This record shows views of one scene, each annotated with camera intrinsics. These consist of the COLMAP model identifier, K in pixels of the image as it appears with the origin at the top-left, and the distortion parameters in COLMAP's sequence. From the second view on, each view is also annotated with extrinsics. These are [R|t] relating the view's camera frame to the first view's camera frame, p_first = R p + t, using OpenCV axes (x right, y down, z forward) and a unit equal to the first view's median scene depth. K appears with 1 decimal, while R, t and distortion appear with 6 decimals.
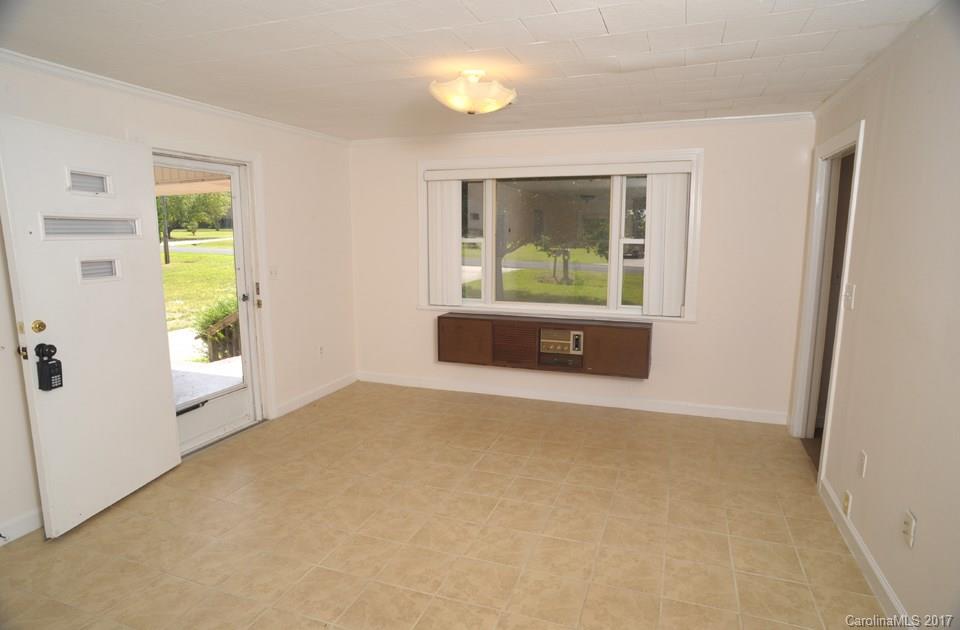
lens RADIAL K [[538.6, 0, 480.9], [0, 538.6, 318.0], [0, 0, 1]] dist [-0.080608, 0.038419]
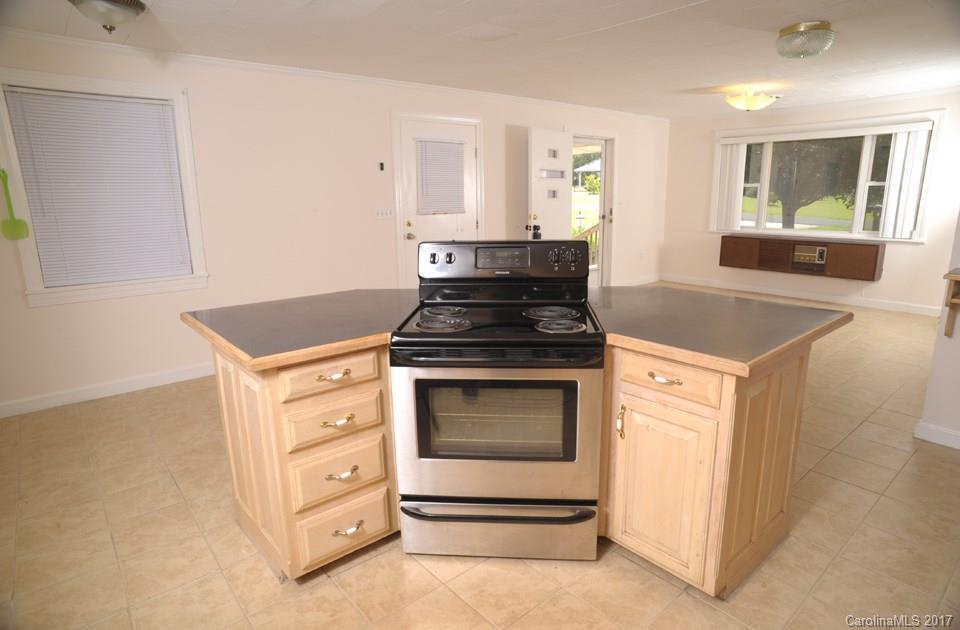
lens RADIAL K [[538.6, 0, 476.0], [0, 538.6, 318.0], [0, 0, 1]] dist [-0.080608, 0.038419]
pose [[0.863988, 0.102173, -0.493037, 0.086864], [-0.065629, 0.993694, 0.090918, 0.146250], [0.499217, -0.046194, 0.865245, -0.688521]]
